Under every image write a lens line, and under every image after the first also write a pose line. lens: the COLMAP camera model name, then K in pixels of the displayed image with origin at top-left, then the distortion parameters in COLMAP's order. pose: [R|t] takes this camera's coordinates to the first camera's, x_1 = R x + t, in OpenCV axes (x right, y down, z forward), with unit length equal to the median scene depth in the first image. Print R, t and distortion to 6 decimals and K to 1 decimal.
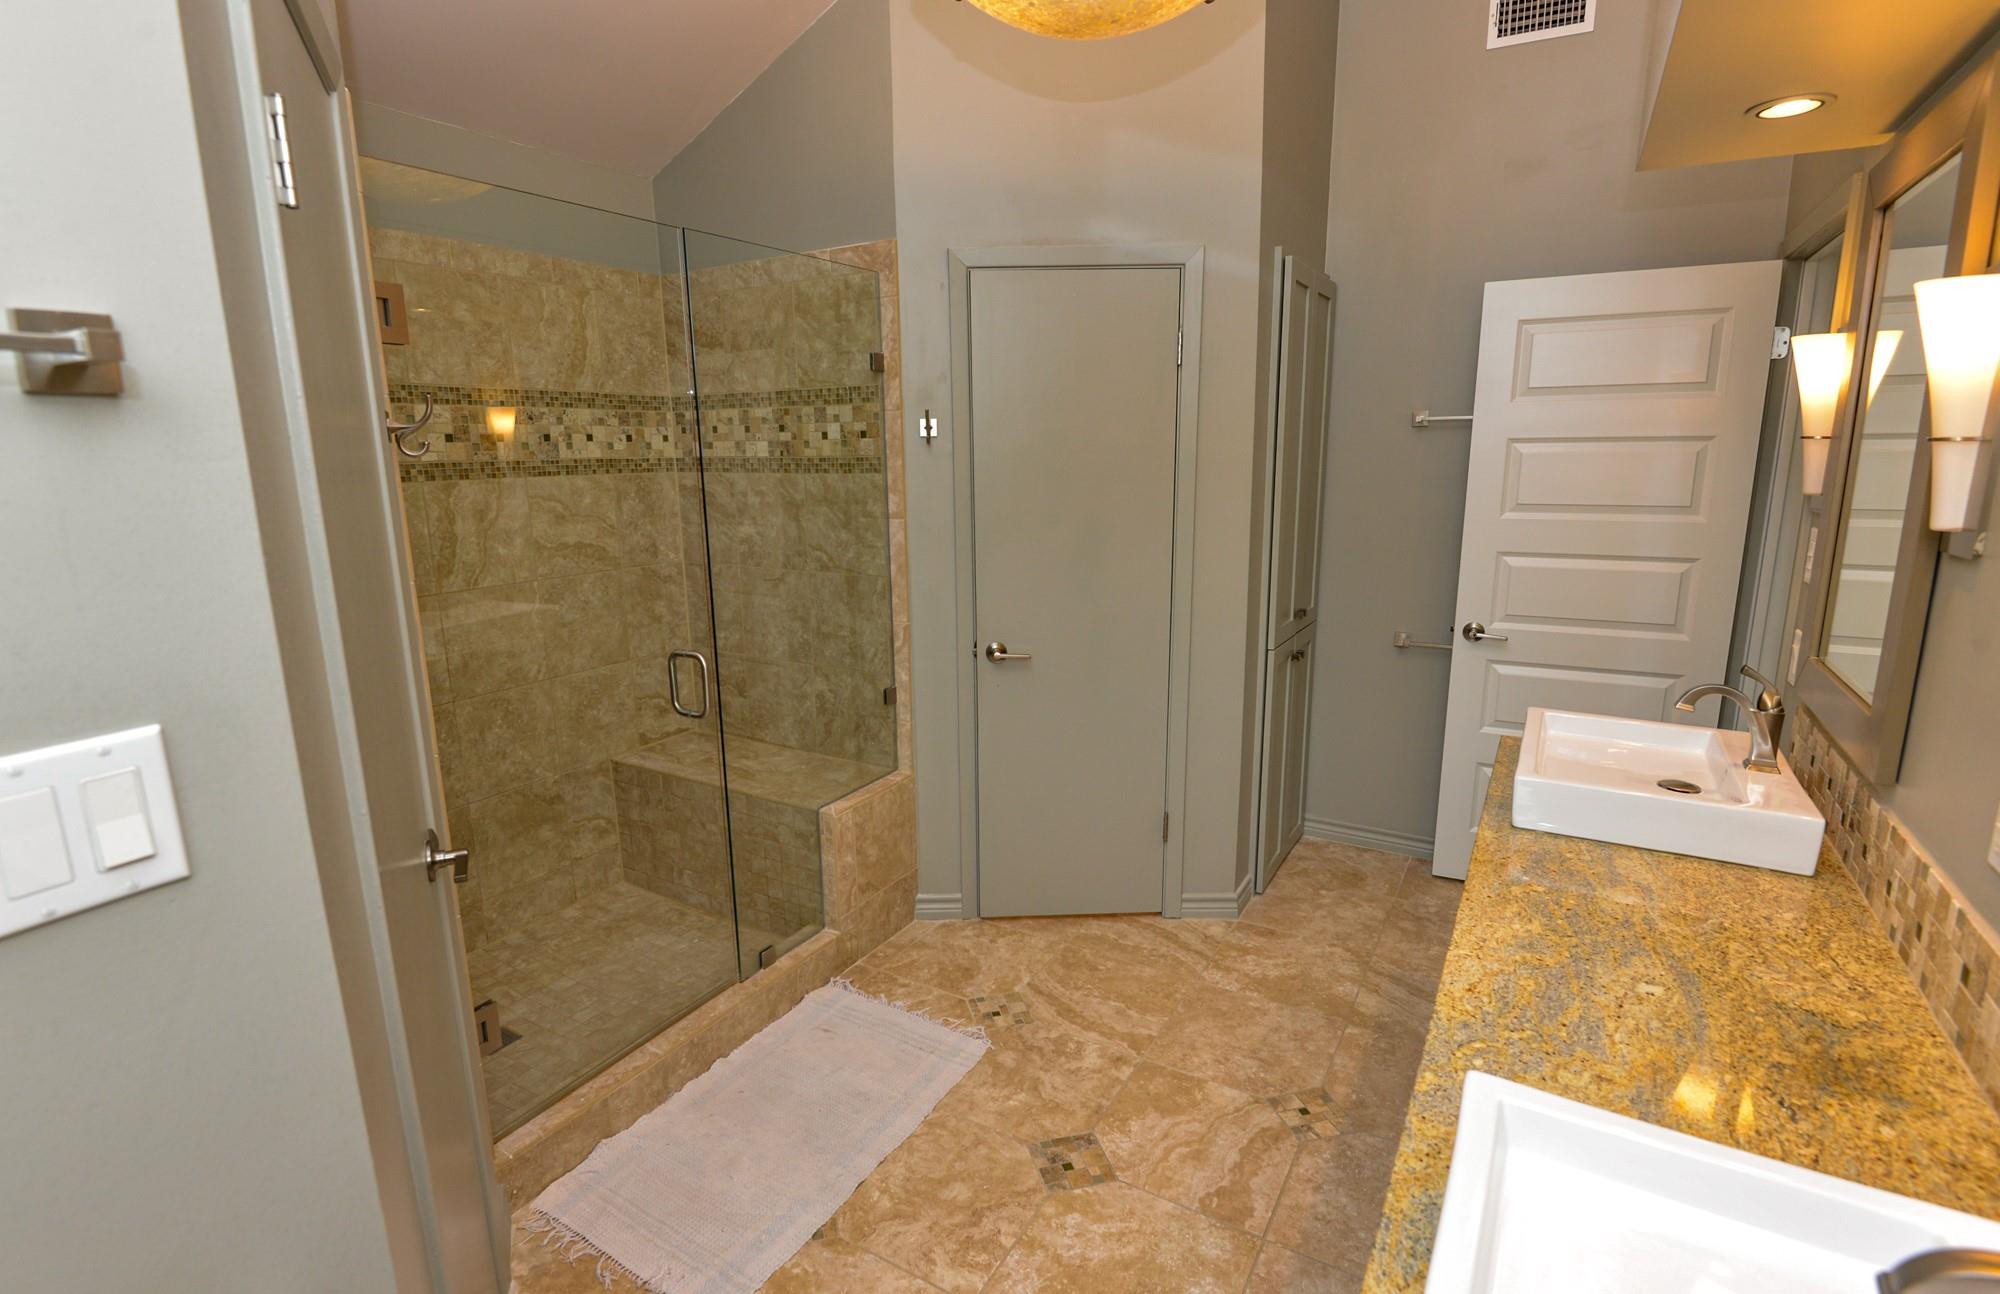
lens RADIAL K [[940.3, 0, 993.2], [0, 940.3, 656.0], [0, 0, 1]] dist [-0.025165, -0.001288]
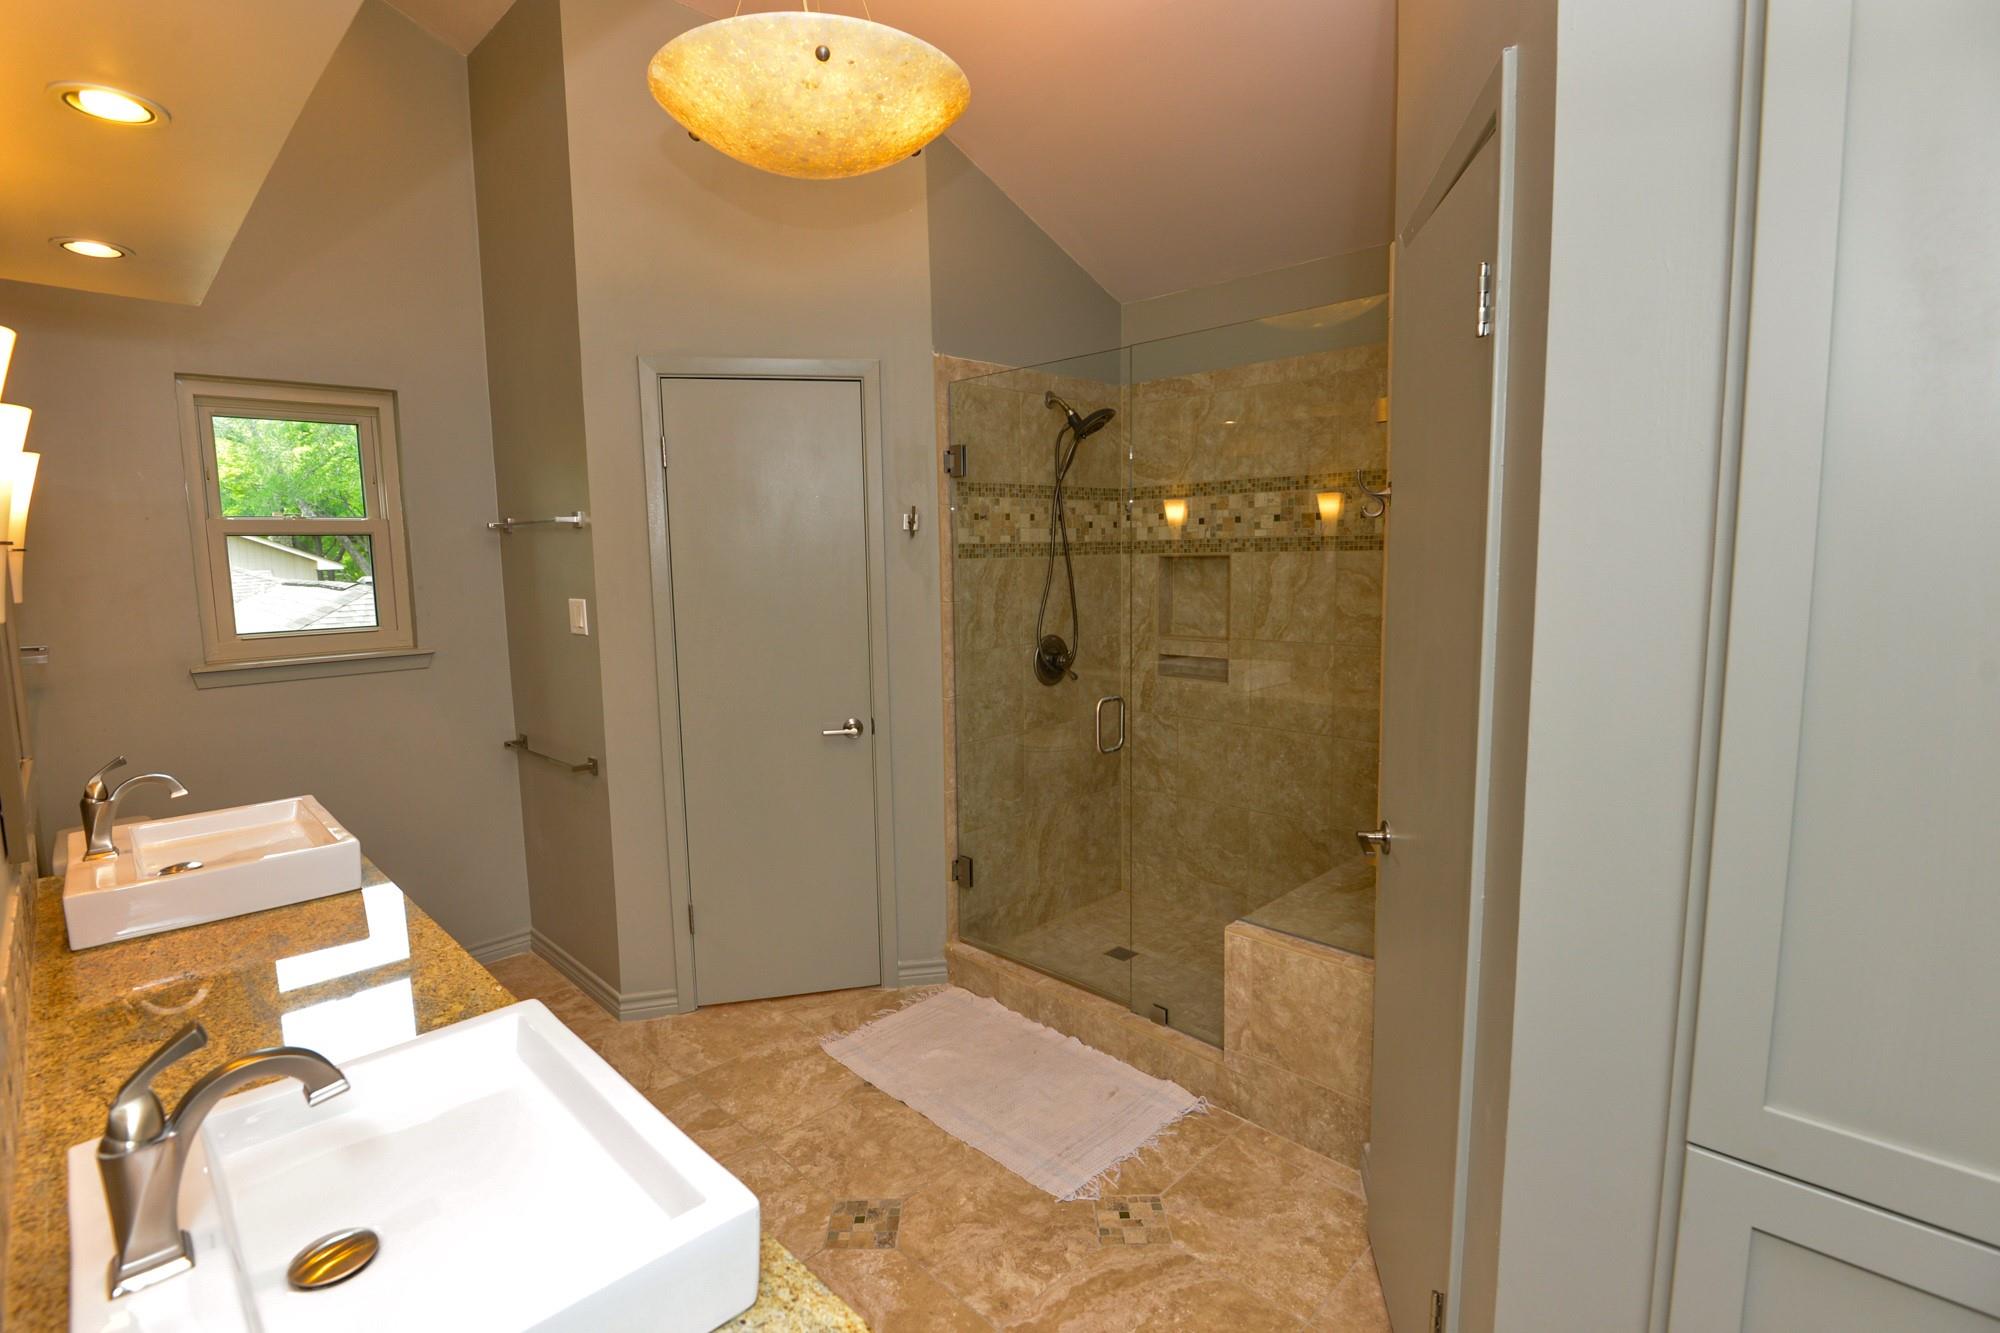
lens RADIAL K [[963.0, 0, 995.9], [0, 963.0, 666.2], [0, 0, 1]] dist [-0.012447, 0.001116]
pose [[-0.247829, 0.140876, -0.958506, 0.761961], [-0.185791, 0.964097, 0.189736, -0.216675], [0.950822, 0.225104, -0.212758, 0.958335]]
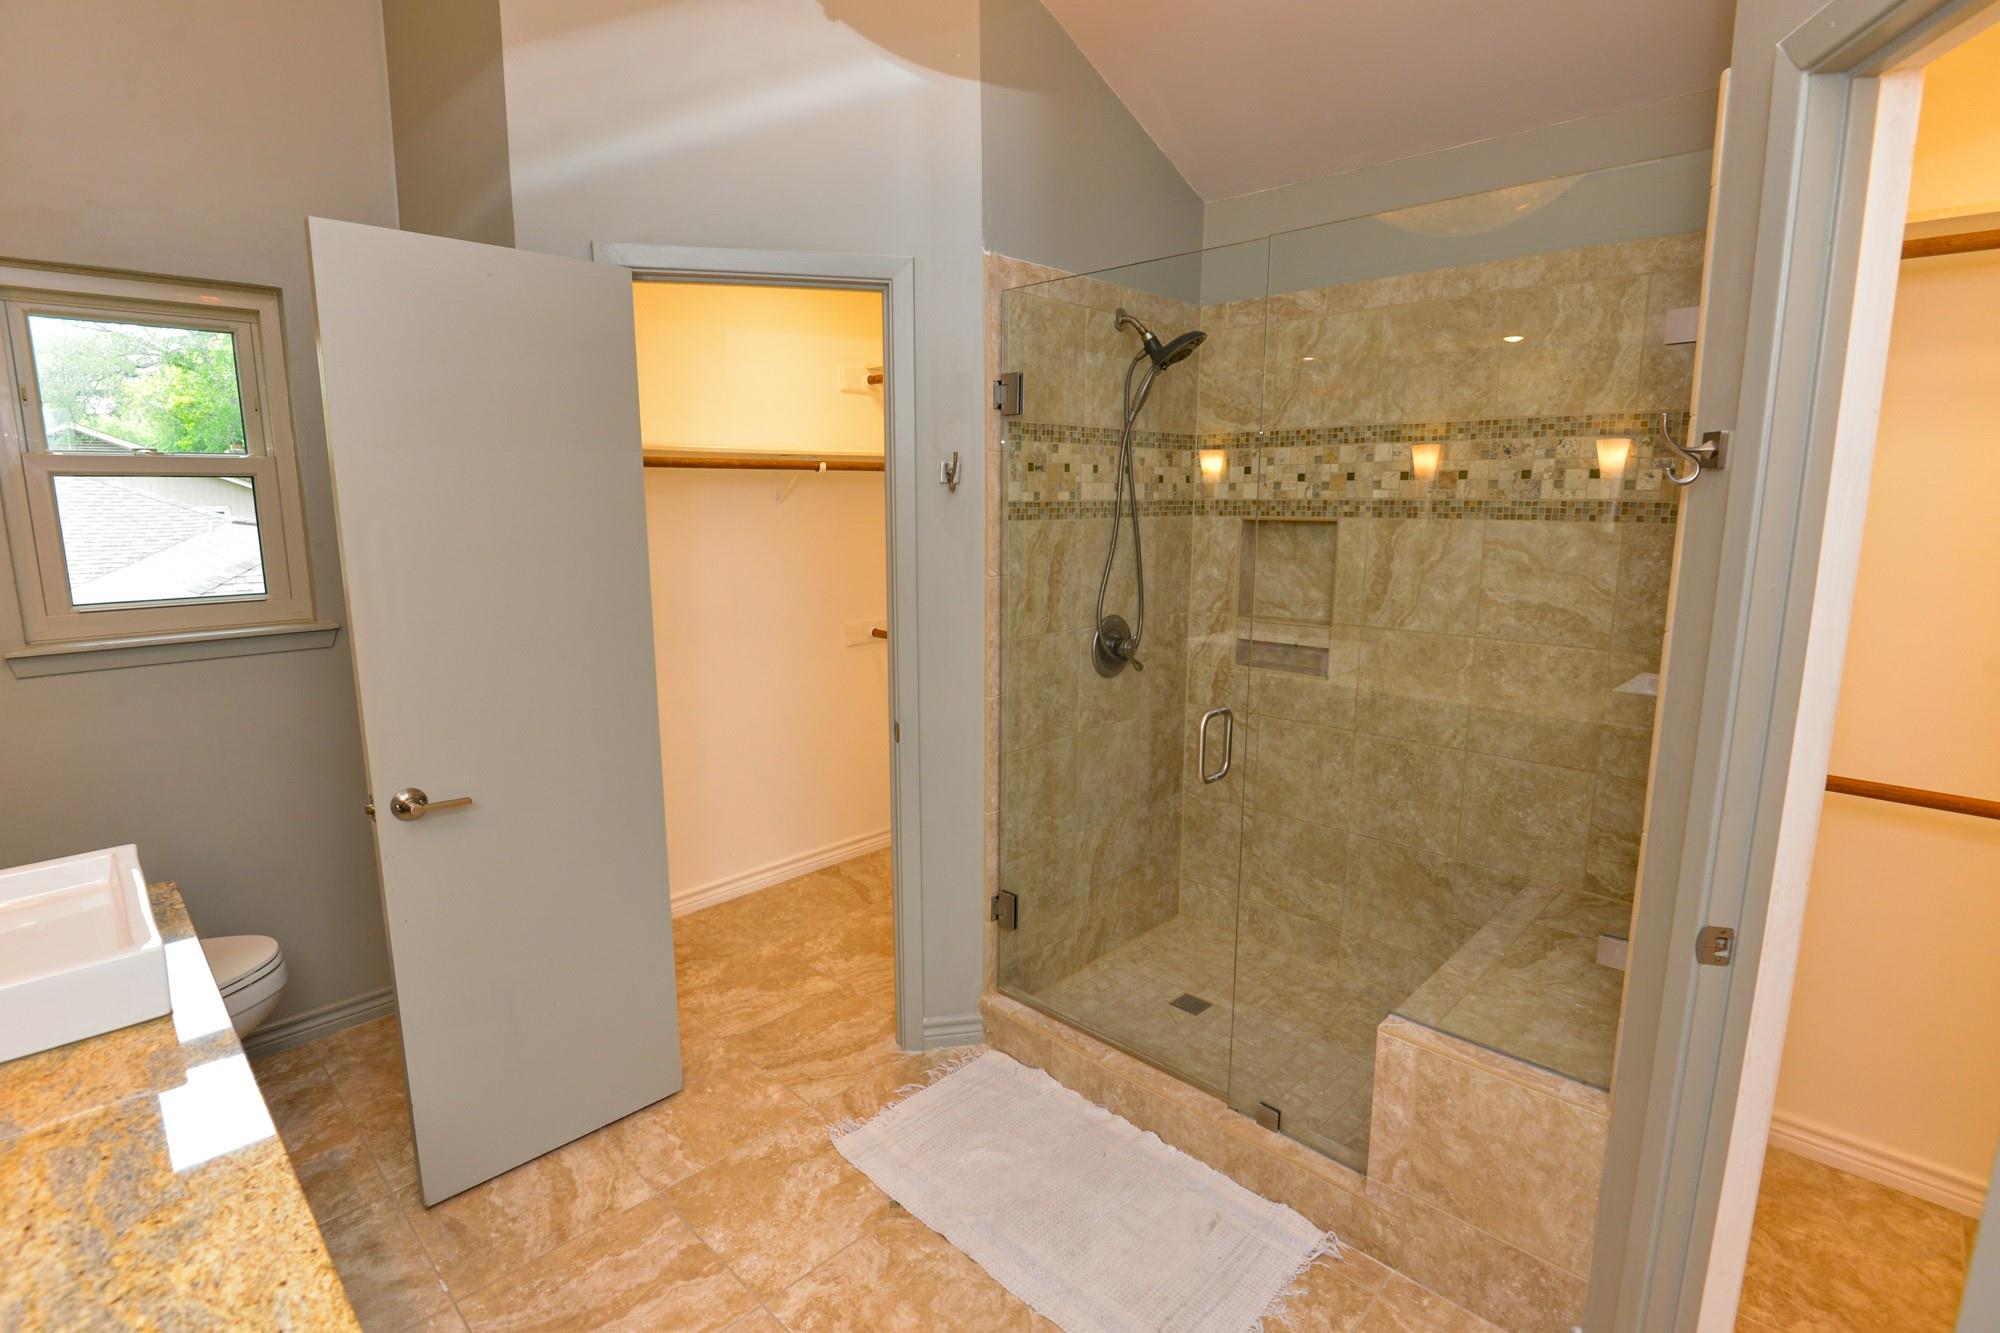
lens RADIAL K [[963.0, 0, 991.6], [0, 963.0, 664.4], [0, 0, 1]] dist [-0.012447, 0.001116]
pose [[-0.235424, 0.187747, -0.953586, 0.528014], [-0.204223, 0.949702, 0.237402, -0.195933], [0.950194, 0.250634, -0.185240, 0.820081]]
